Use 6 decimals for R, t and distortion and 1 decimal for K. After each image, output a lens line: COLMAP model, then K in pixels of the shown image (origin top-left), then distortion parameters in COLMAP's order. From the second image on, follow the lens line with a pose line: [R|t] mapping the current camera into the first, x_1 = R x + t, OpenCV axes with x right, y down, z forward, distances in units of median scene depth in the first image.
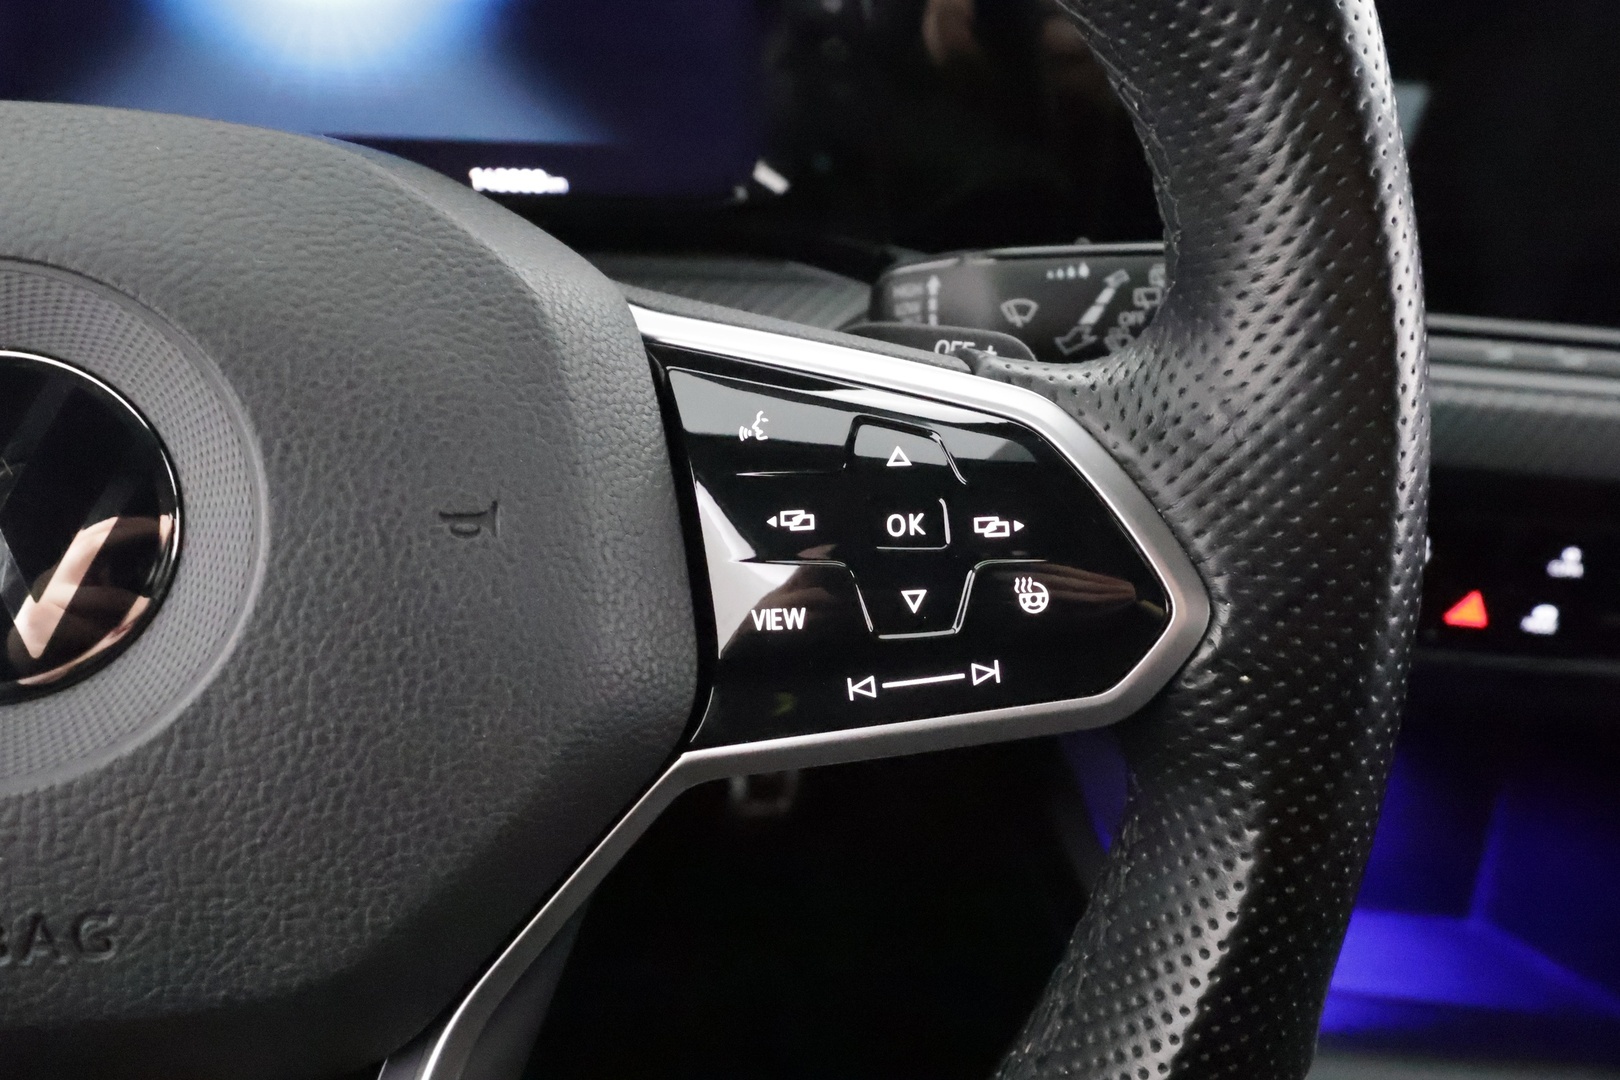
lens RADIAL K [[1308.9, 0, 808.1], [0, 1308.9, 563.4], [0, 0, 1]] dist [0.000061, -0.006671]
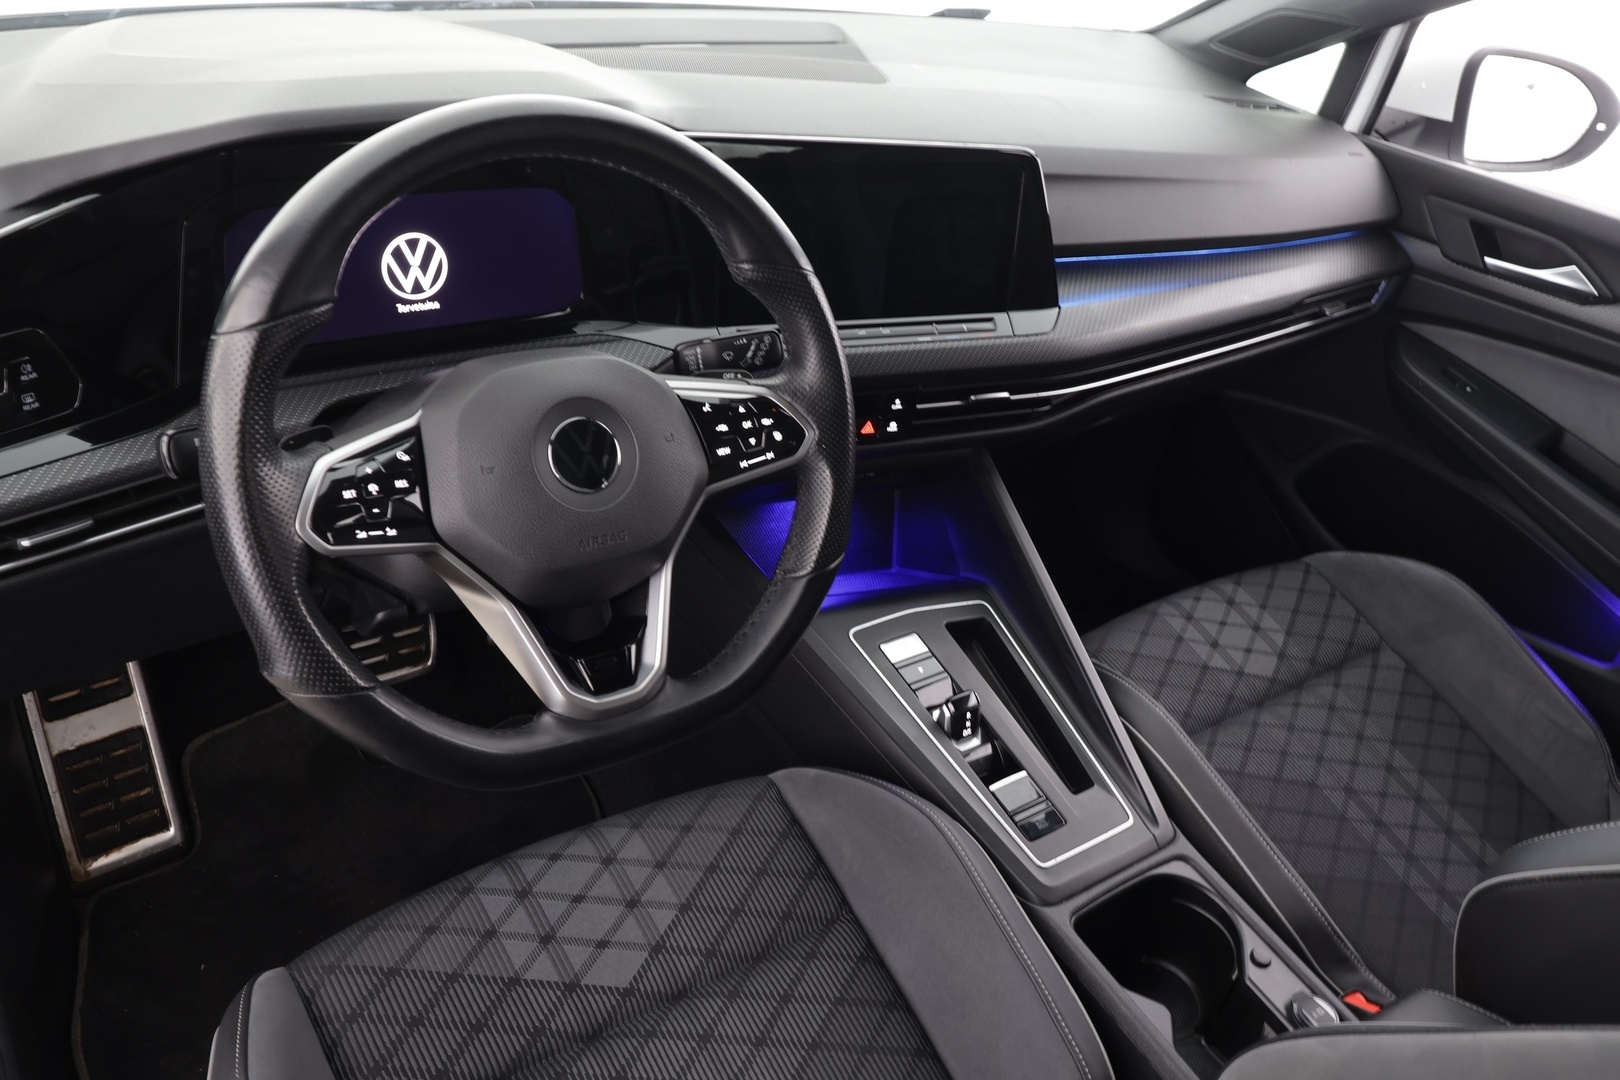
lens RADIAL K [[1321.4, 0, 810.0], [0, 1321.4, 540.0], [0, 0, 1]] dist [-0.003556, 0.000479]
pose [[0.897180, -0.195515, 0.396033, -1.039720], [0.172002, 0.980560, 0.094430, -0.021498], [-0.406796, -0.016602, 0.913368, -2.066315]]
